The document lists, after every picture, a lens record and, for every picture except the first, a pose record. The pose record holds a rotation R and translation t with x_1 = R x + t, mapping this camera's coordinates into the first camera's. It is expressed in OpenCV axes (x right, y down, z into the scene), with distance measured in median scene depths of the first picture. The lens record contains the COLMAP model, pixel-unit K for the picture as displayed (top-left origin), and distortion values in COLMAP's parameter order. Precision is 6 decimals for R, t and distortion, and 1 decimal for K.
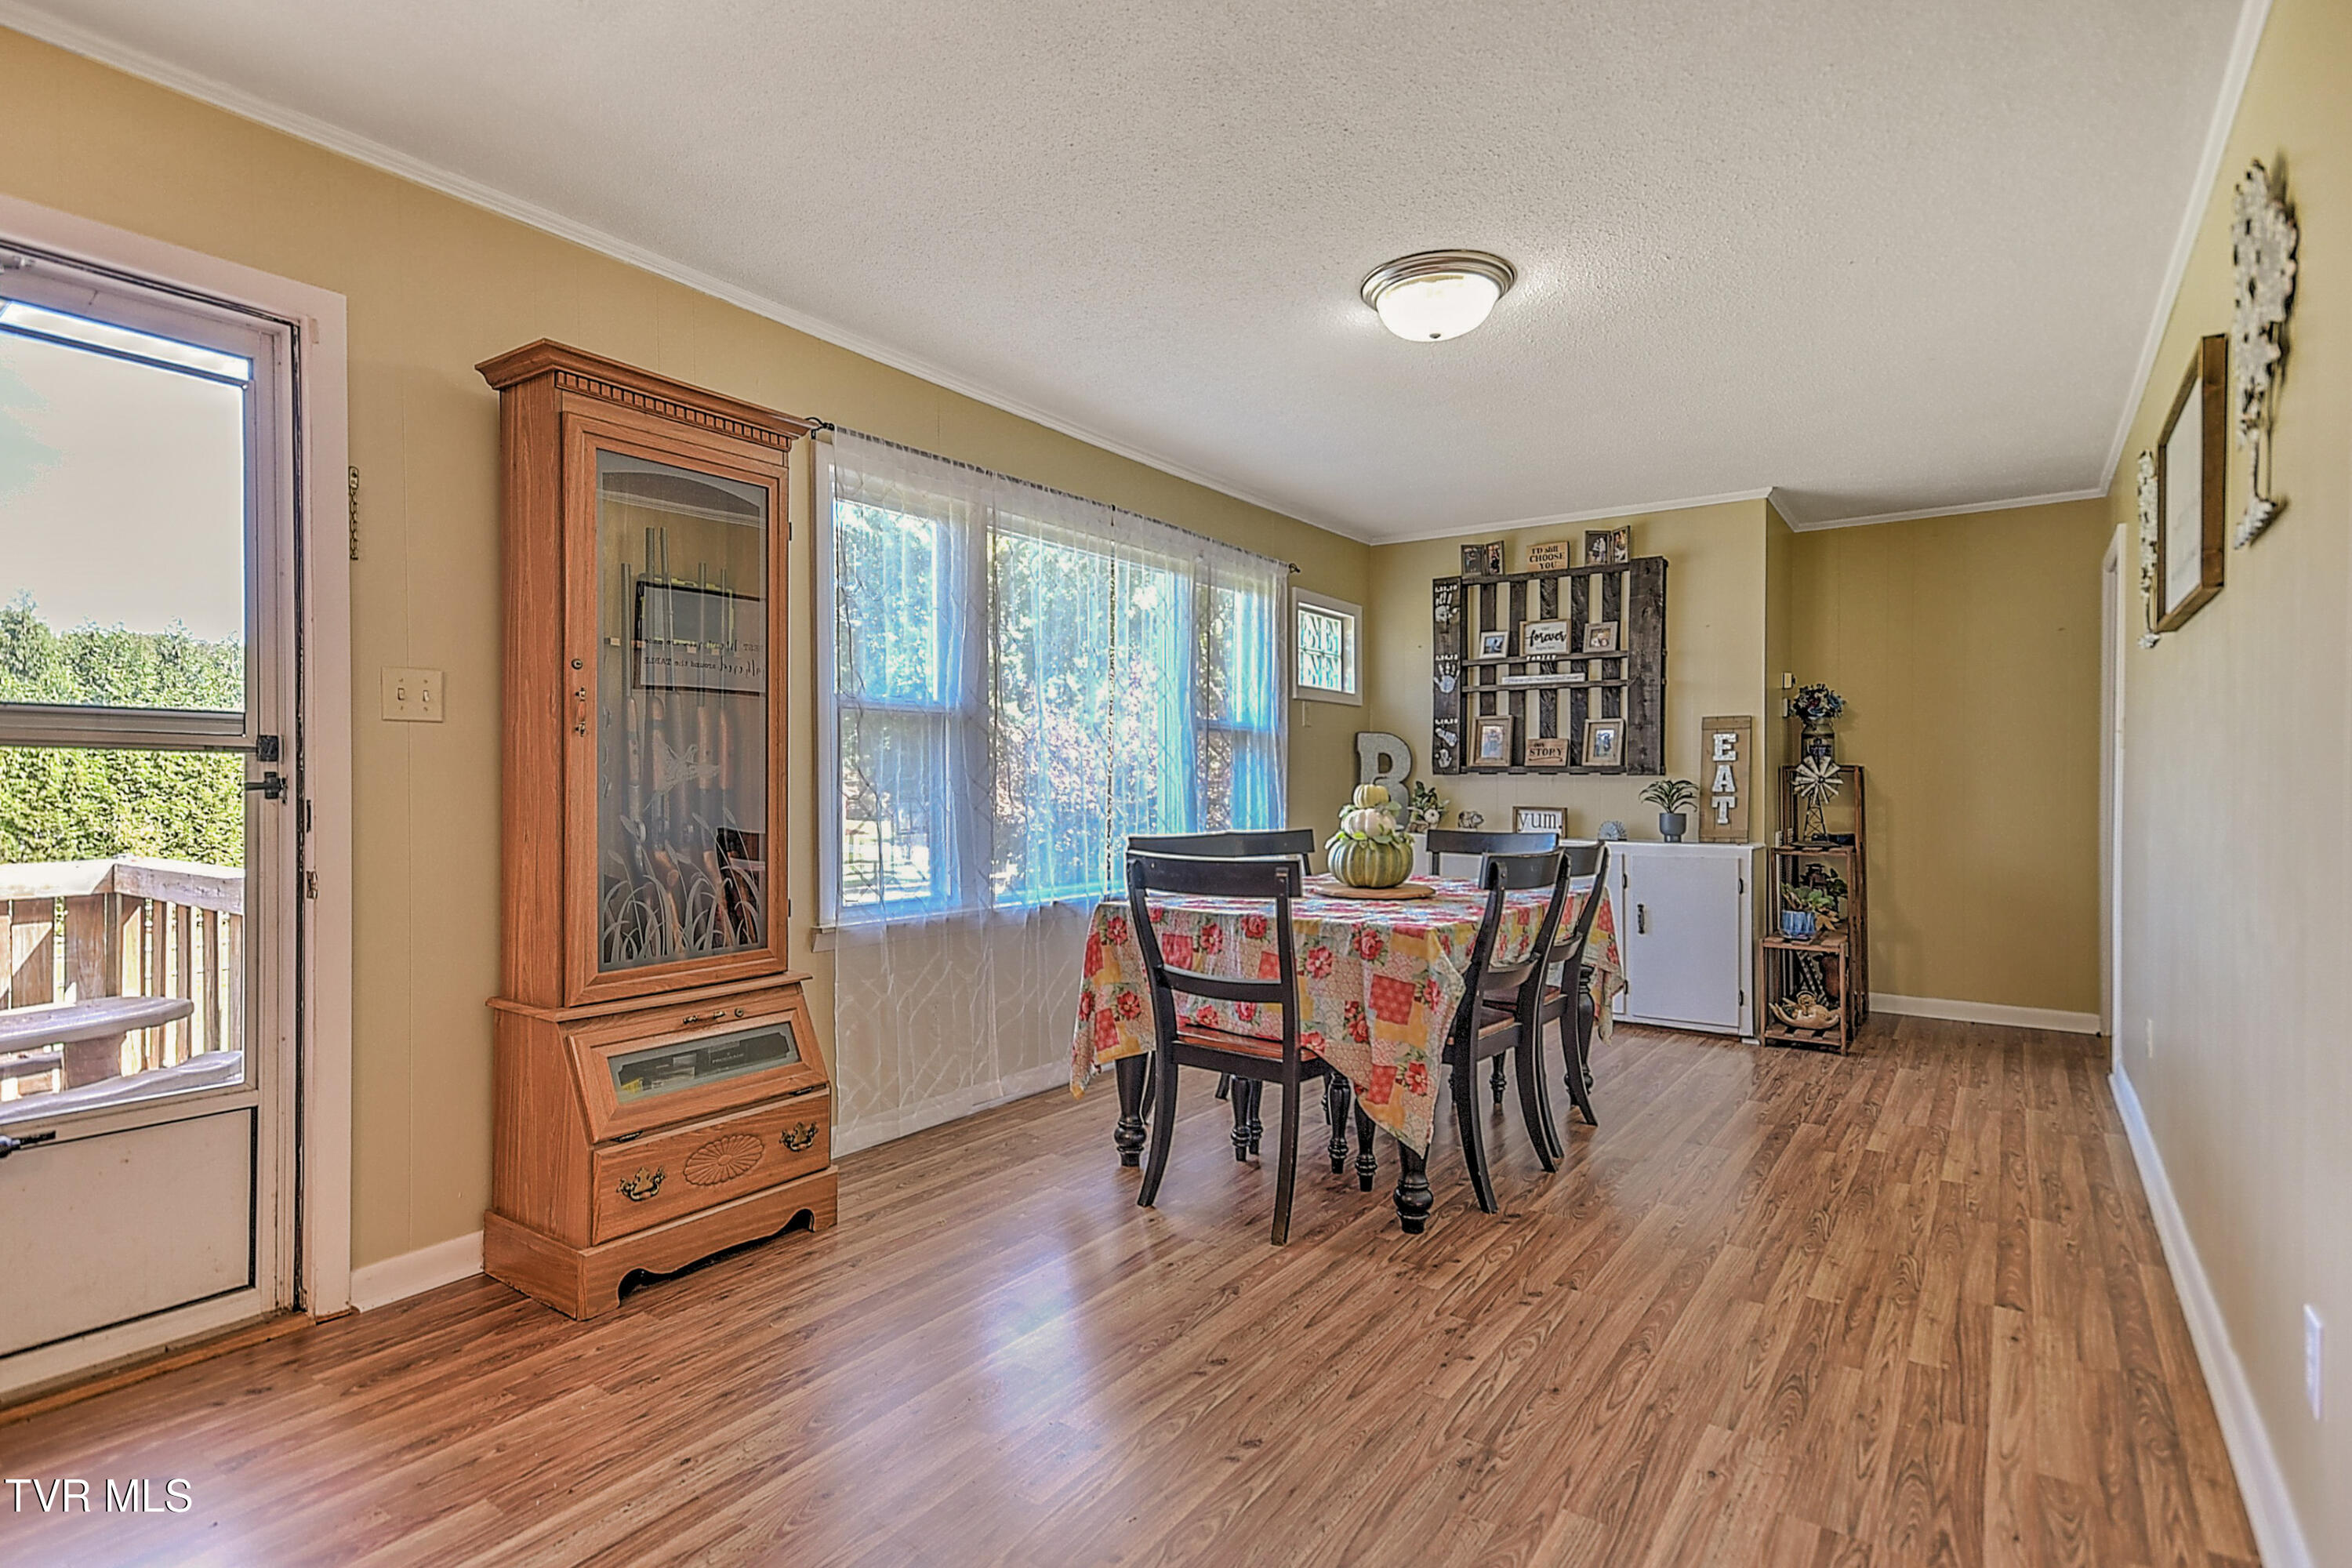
lens RADIAL K [[1188.2, 0, 1163.4], [0, 1188.2, 786.9], [0, 0, 1]] dist [0.026373, -0.029442]
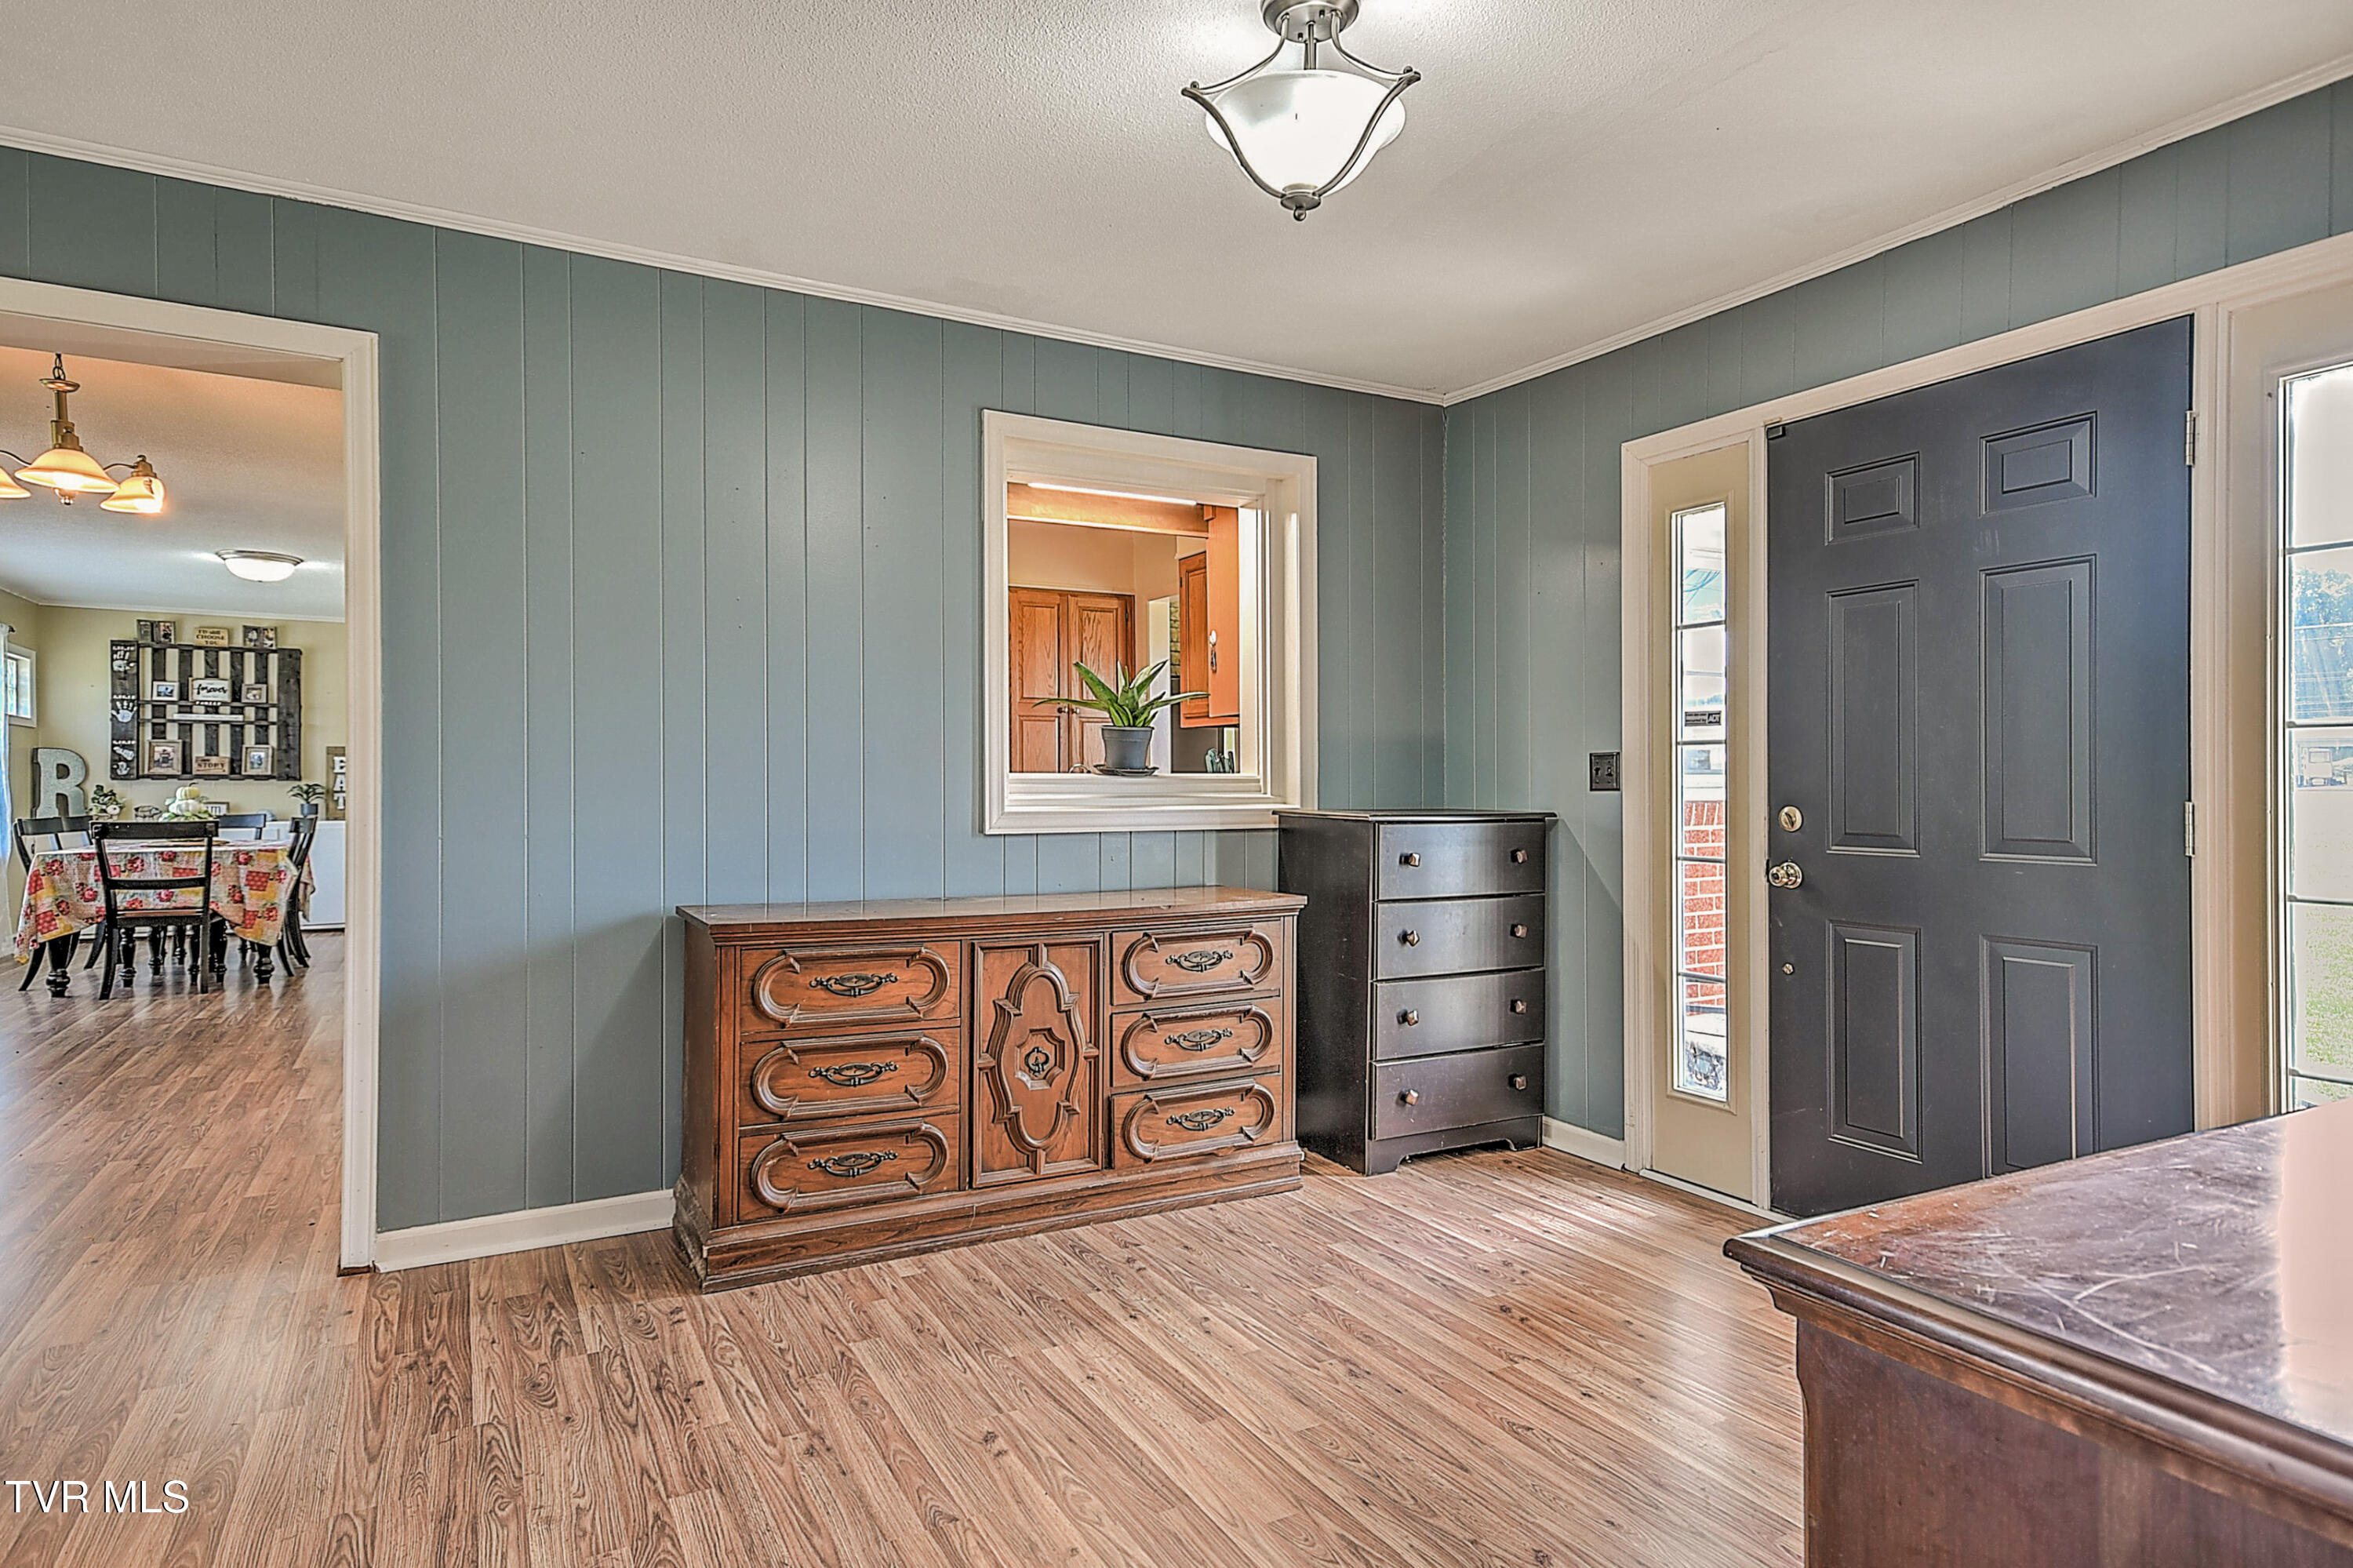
lens RADIAL K [[1249.8, 0, 1188.6], [0, 1249.8, 788.8], [0, 0, 1]] dist [0.011508, 0.000260]
pose [[0.417726, -0.005634, 0.908556, -0.624975], [0.005507, 0.999978, 0.003669, 0.001657], [-0.908556, 0.003470, 0.417748, -0.812706]]
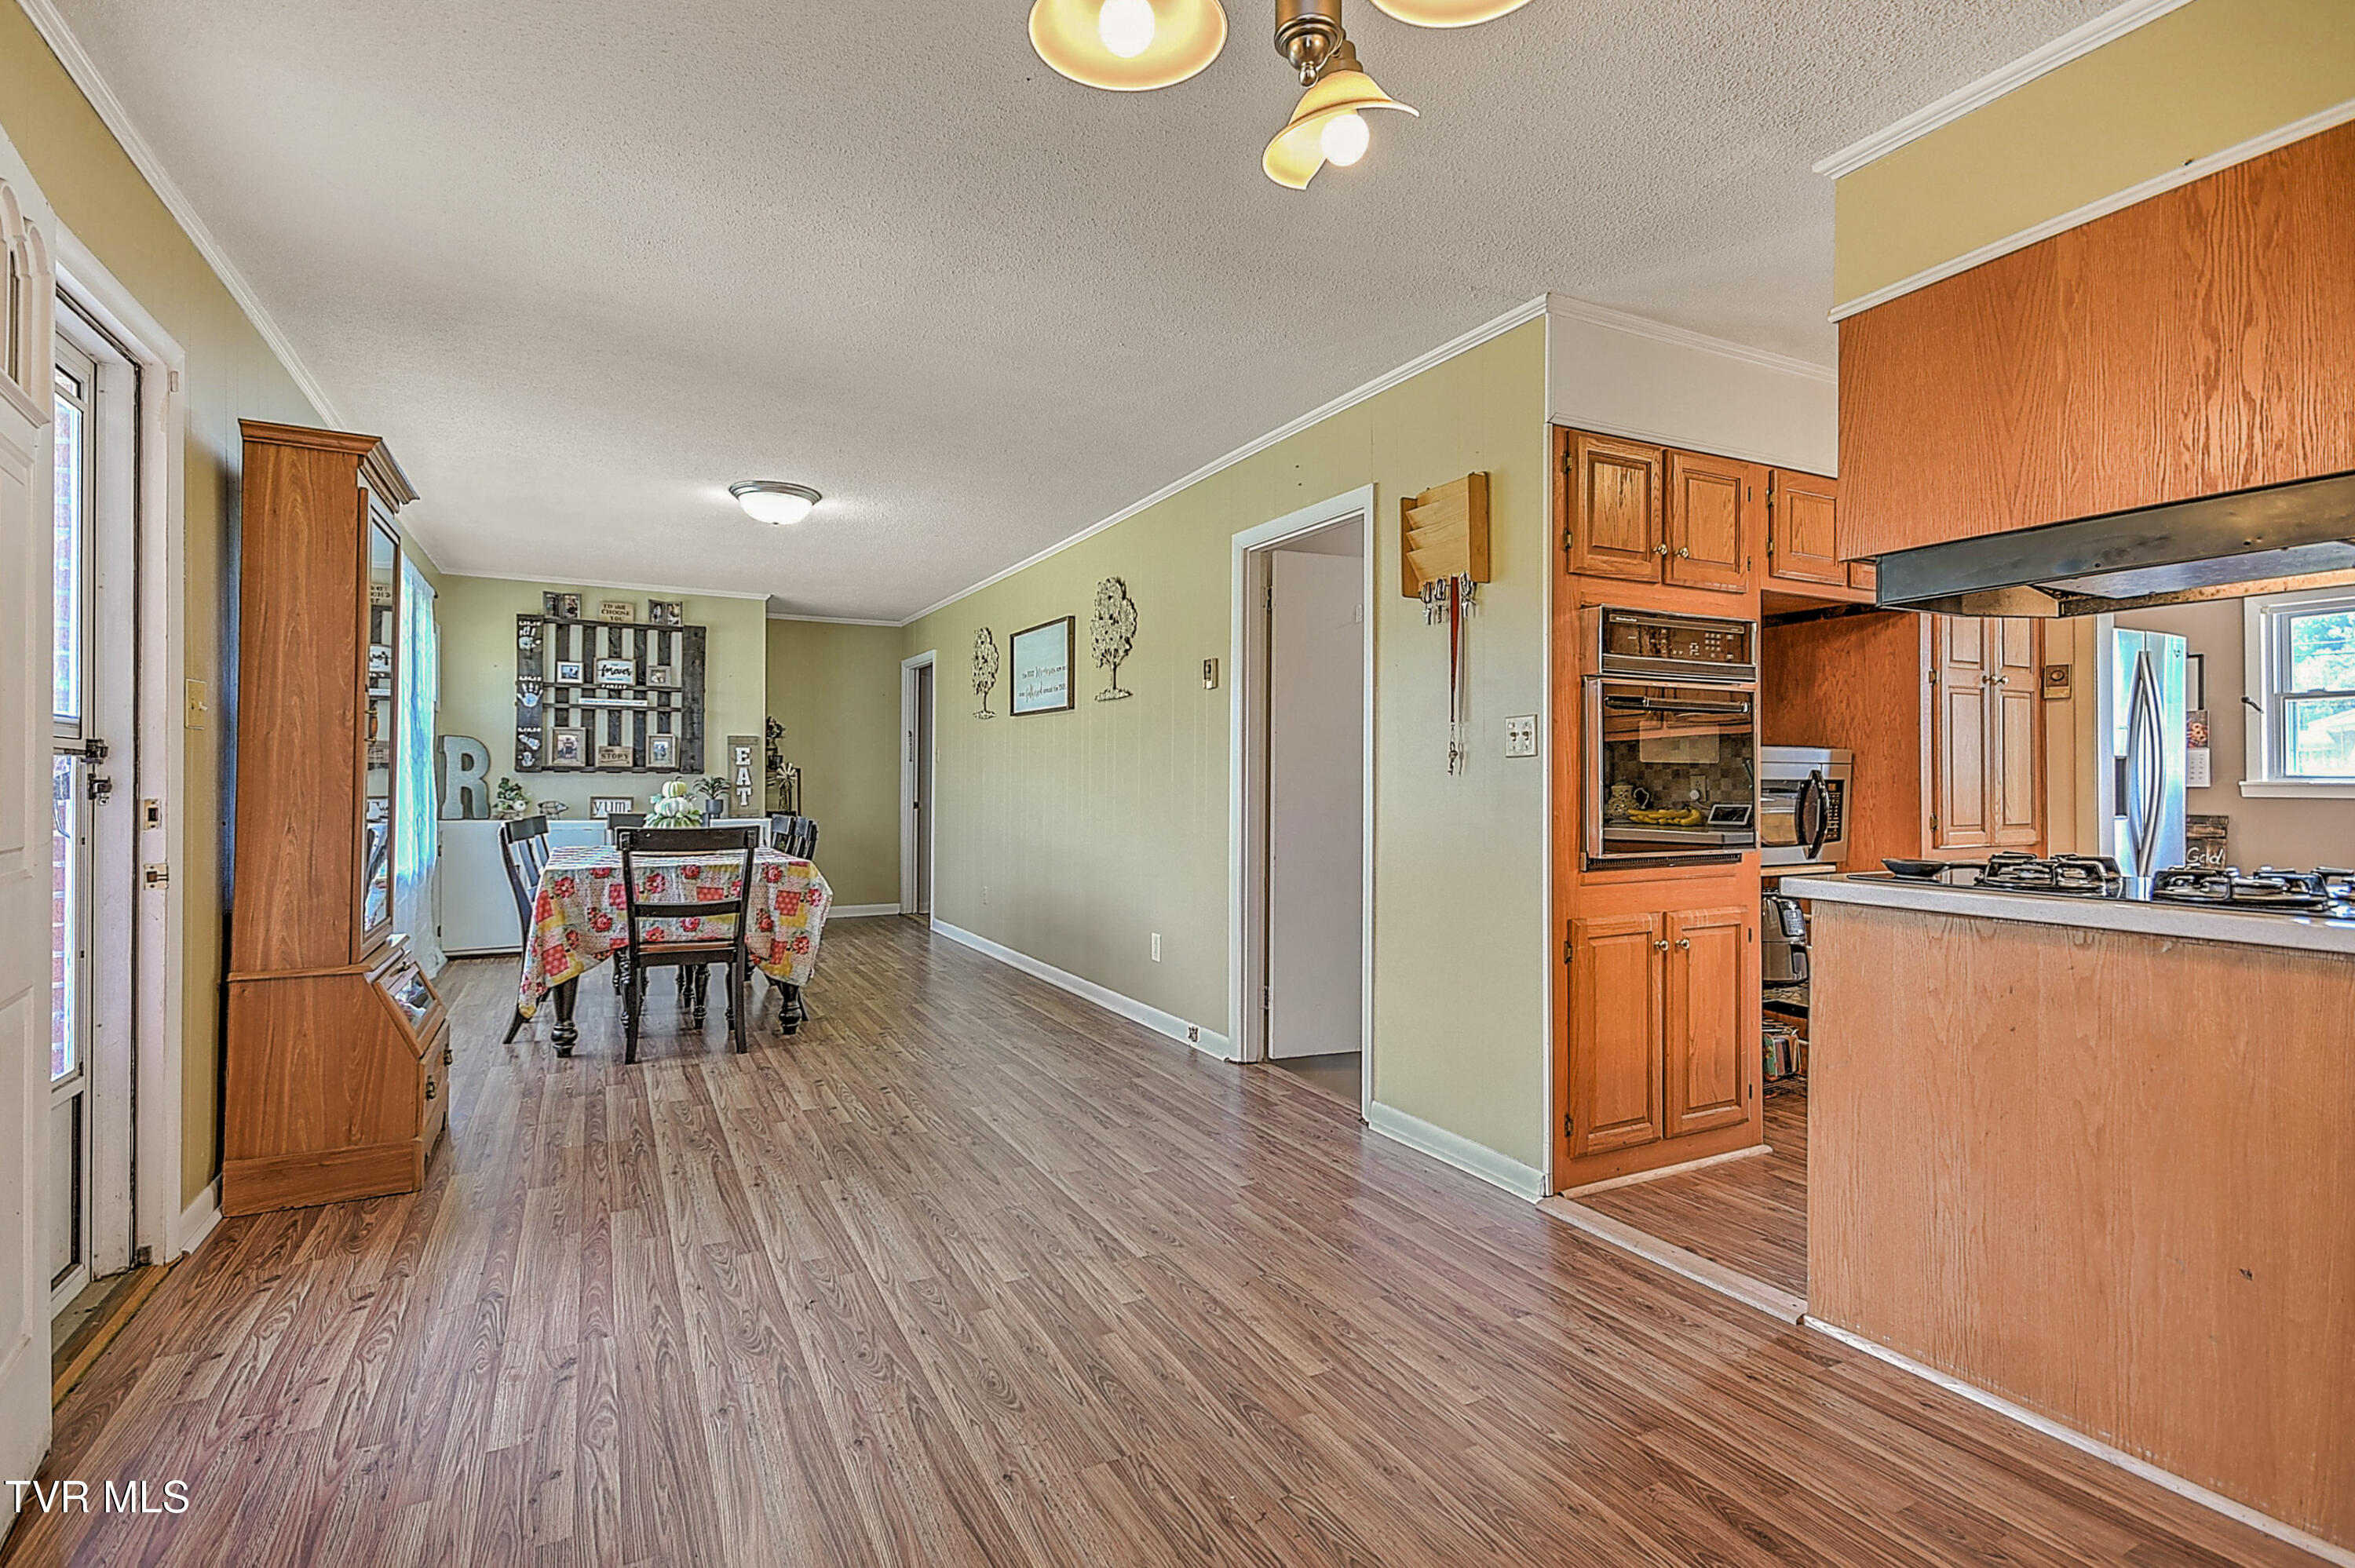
lens RADIAL K [[1078.2, 0, 1164.6], [0, 1078.2, 781.4], [0, 0, 1]] dist [0.019619, -0.010723]
pose [[0.459932, -0.001859, 0.887952, -0.489766], [0.000535, 0.999998, 0.001817, -0.002800], [-0.887954, -0.000361, 0.459932, -0.119343]]
